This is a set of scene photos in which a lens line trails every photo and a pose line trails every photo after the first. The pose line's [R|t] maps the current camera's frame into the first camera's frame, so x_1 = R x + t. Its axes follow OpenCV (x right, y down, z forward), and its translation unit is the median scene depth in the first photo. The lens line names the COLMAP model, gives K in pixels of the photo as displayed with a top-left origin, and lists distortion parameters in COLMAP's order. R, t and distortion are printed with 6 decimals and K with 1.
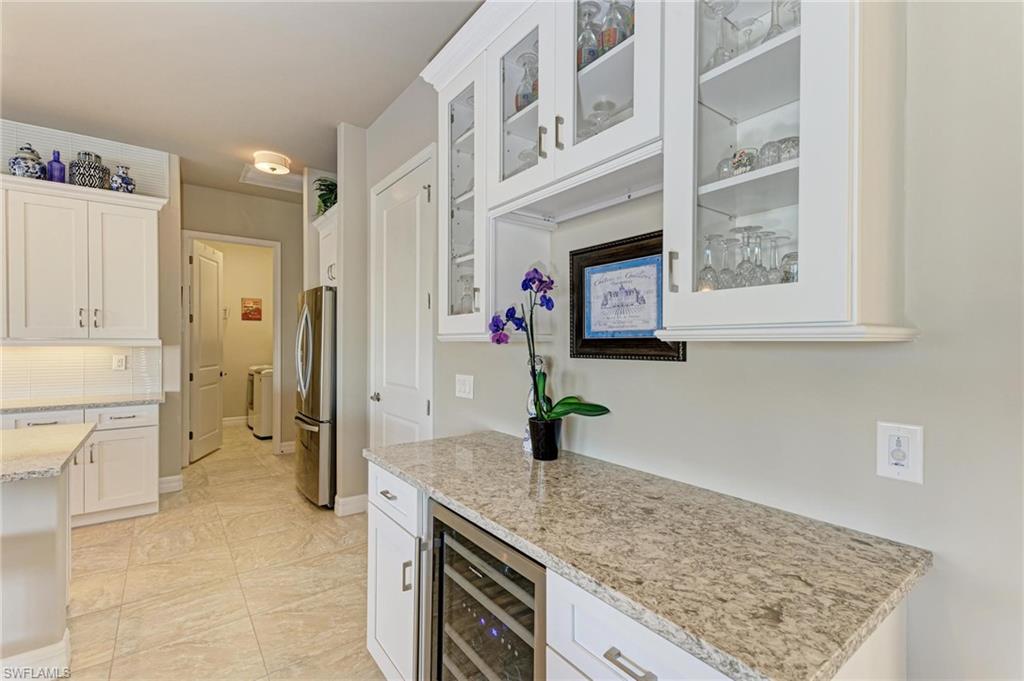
lens RADIAL K [[458.3, 0, 514.4], [0, 458.3, 345.6], [0, 0, 1]] dist [0.016784, -0.004805]
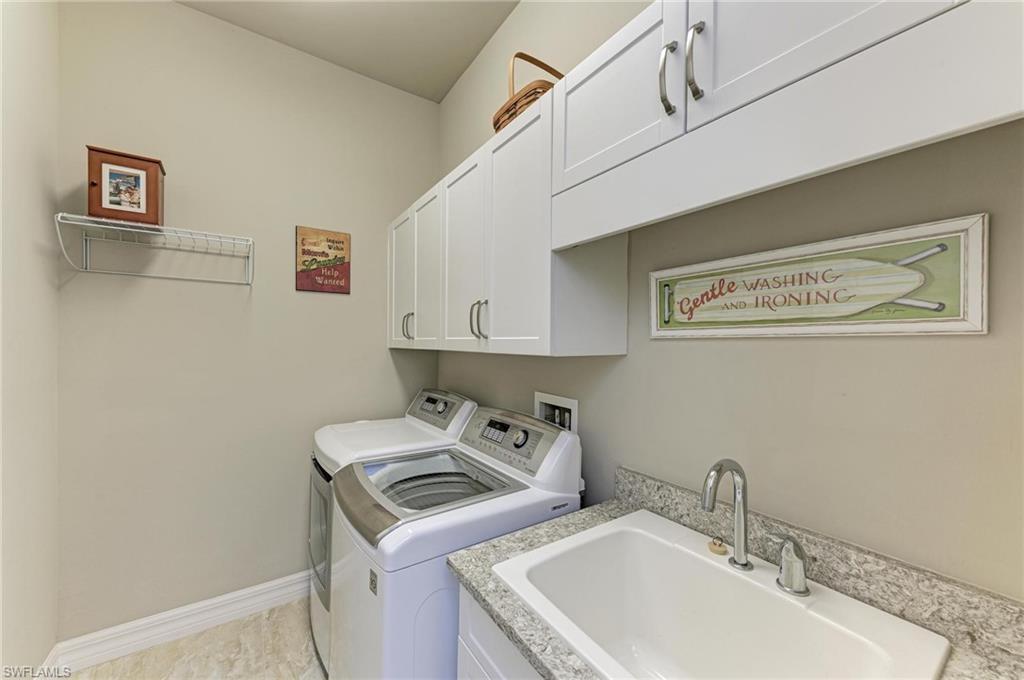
lens RADIAL K [[393.7, 0, 509.9], [0, 393.7, 343.0], [0, 0, 1]] dist [0.009734, -0.002106]
pose [[0.999338, 0.004989, -0.036031, -0.878912], [-0.005366, 0.999932, -0.010376, -0.029574], [0.035977, 0.010563, 0.999297, 1.484324]]
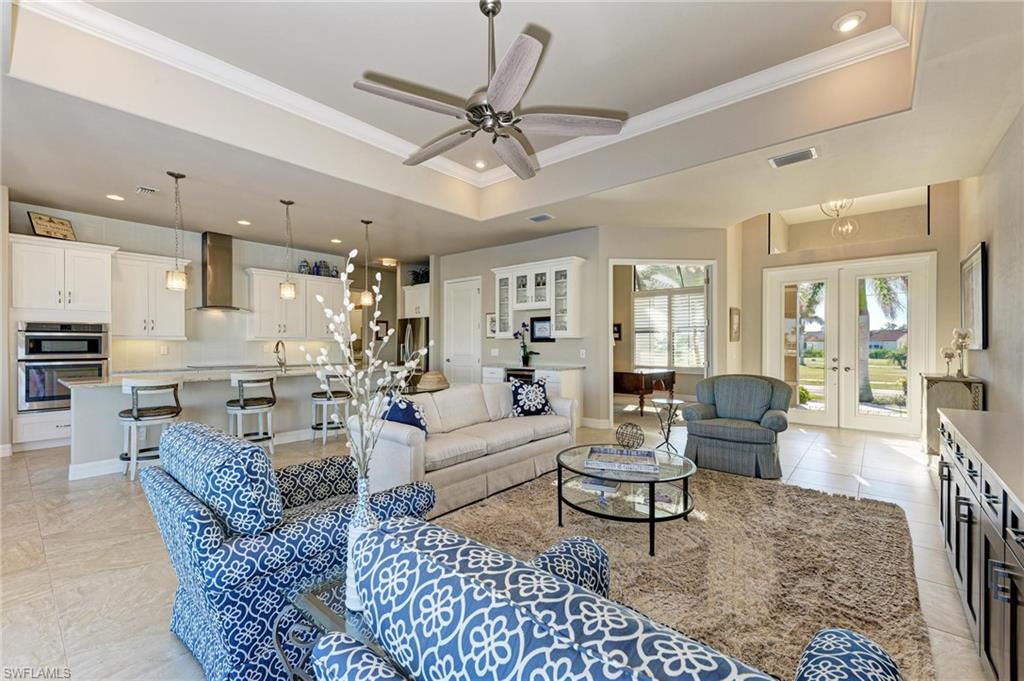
lens RADIAL K [[427.4, 0, 509.5], [0, 427.4, 344.9], [0, 0, 1]] dist [0.016491, -0.001417]
pose [[0.977726, -0.001614, 0.209877, -0.429852], [0.002687, 0.999985, -0.004824, 0.032431], [-0.209866, 0.005280, 0.977716, -1.357088]]
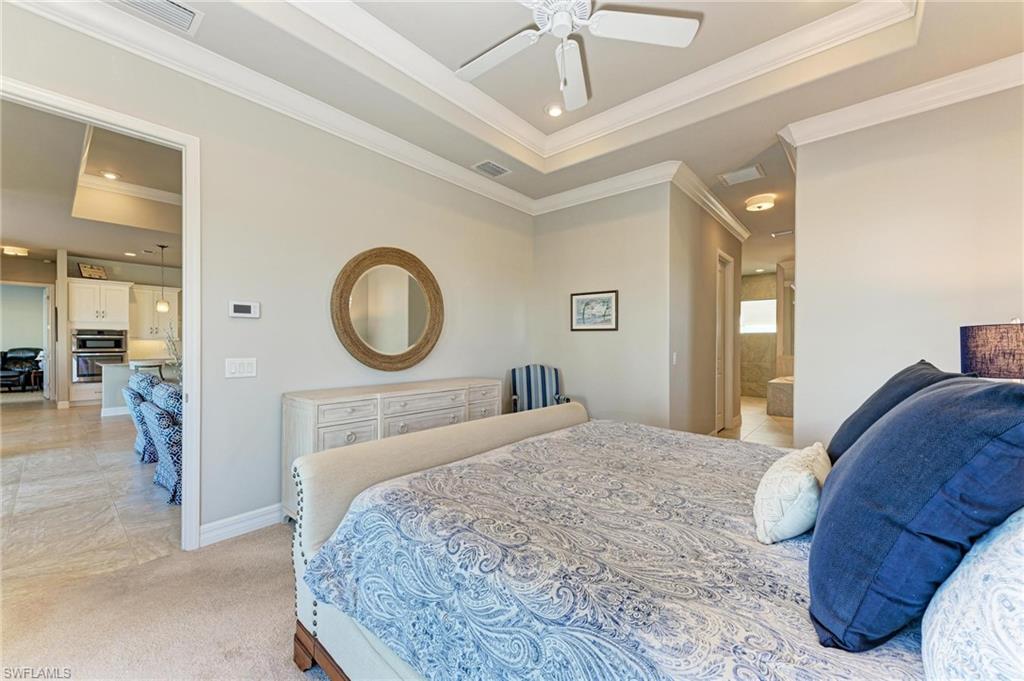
lens RADIAL K [[393.7, 0, 516.3], [0, 393.7, 341.7], [0, 0, 1]] dist [0.009734, -0.002106]
pose [[0.977029, -0.002389, 0.213092, 0.179869], [0.004077, 0.999964, -0.007482, 0.039701], [-0.213067, 0.008179, 0.977003, -2.228252]]
